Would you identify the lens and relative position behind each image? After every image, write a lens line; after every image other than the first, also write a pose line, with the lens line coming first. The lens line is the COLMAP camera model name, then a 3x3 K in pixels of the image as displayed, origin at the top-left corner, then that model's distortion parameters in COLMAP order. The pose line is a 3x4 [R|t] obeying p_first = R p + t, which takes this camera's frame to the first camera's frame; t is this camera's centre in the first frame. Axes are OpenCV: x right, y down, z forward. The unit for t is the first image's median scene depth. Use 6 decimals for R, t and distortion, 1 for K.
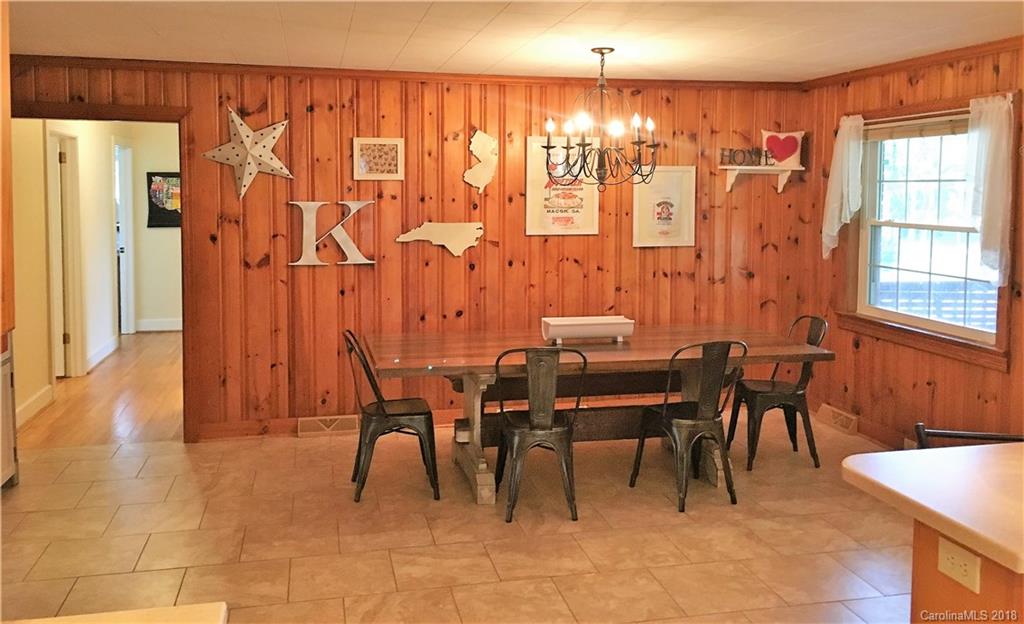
lens RADIAL K [[859.3, 0, 510.3], [0, 859.3, 236.5], [0, 0, 1]] dist [0.038680, -0.005336]
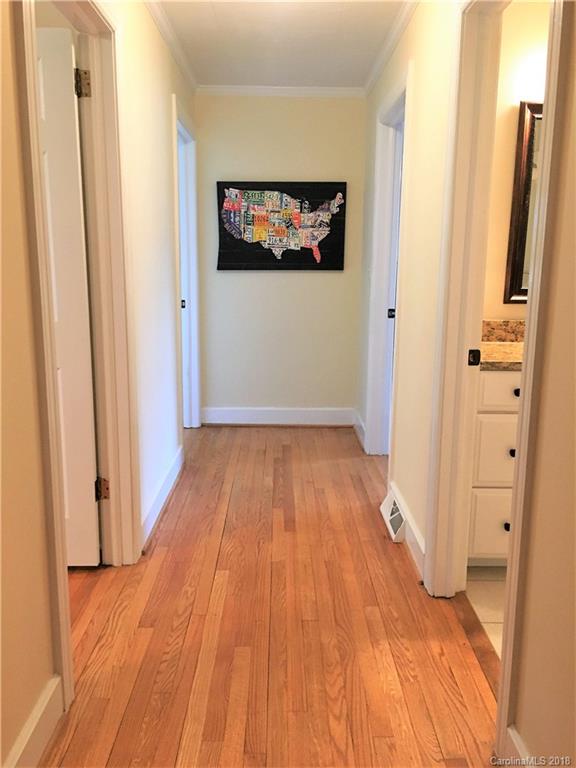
lens RADIAL K [[652.0, 0, 288.0], [0, 652.0, 384.0], [0, 0, 1]] dist [0.065087, -0.092055]
pose [[0.976437, 0.045007, -0.211058, -0.438955], [-0.016881, 0.990943, 0.133219, 0.014337], [0.215142, -0.126517, 0.968353, 0.883478]]
